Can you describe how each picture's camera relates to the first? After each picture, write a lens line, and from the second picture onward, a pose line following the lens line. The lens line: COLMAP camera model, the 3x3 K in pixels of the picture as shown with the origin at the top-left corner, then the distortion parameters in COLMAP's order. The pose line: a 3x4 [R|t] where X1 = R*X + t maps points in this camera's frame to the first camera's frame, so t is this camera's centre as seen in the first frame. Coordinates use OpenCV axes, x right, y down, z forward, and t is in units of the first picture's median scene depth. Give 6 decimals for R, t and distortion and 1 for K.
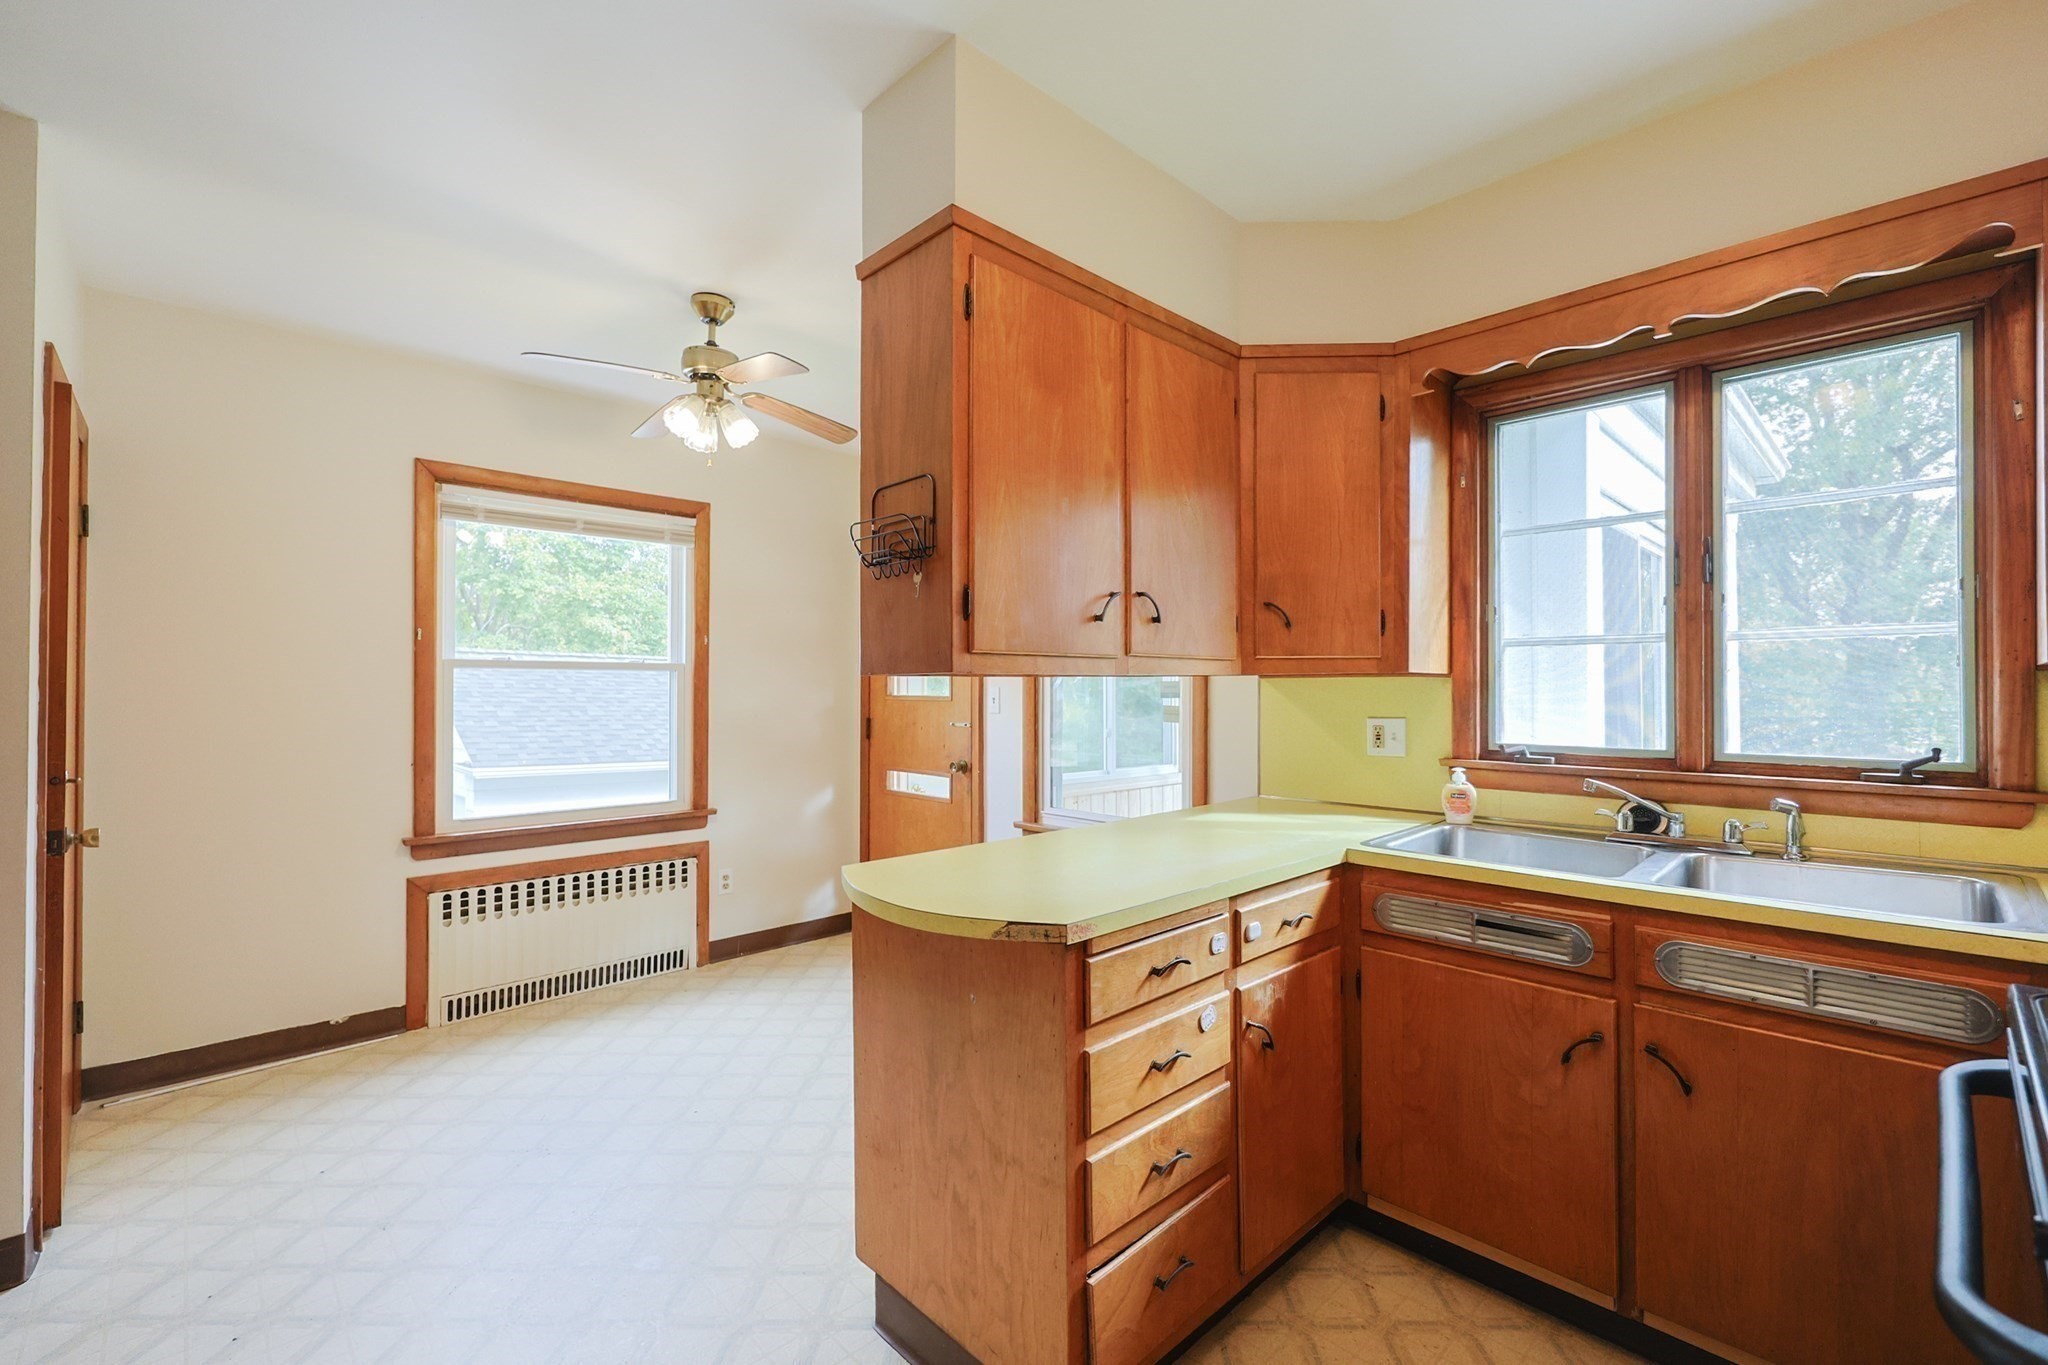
lens RADIAL K [[872.0, 0, 1035.9], [0, 872.0, 685.1], [0, 0, 1]] dist [-0.000433, 0.000282]
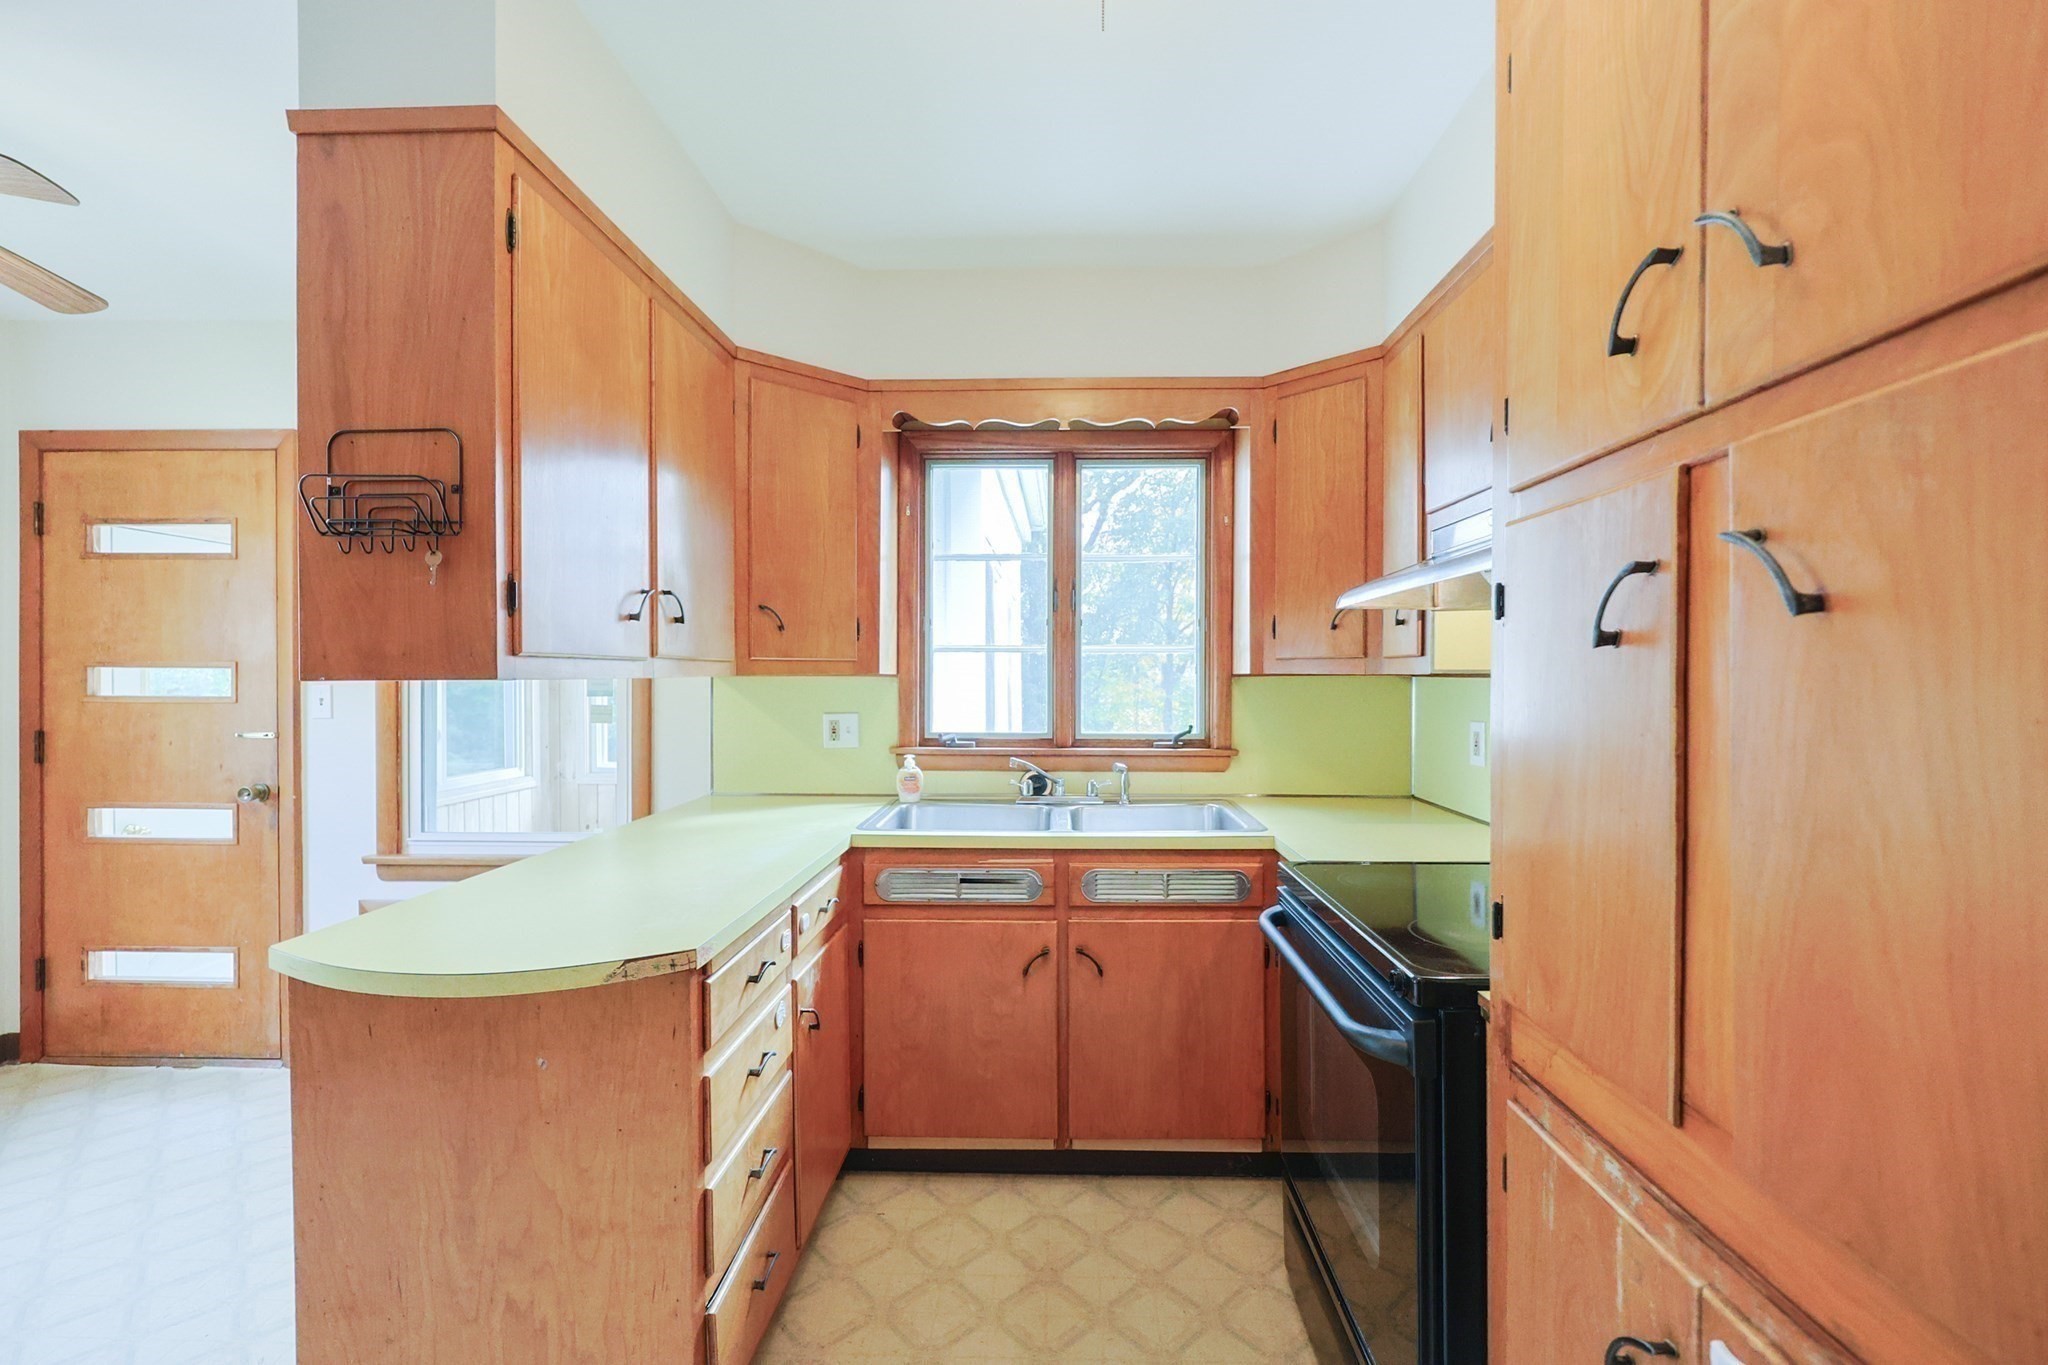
lens RADIAL K [[869.0, 0, 1032.8], [0, 869.0, 688.4], [0, 0, 1]] dist [0.003234, -0.004195]
pose [[0.723281, -0.008782, 0.690498, -0.241843], [-0.003782, 0.999854, 0.016677, -0.017678], [-0.690543, -0.014674, 0.723142, 0.046281]]
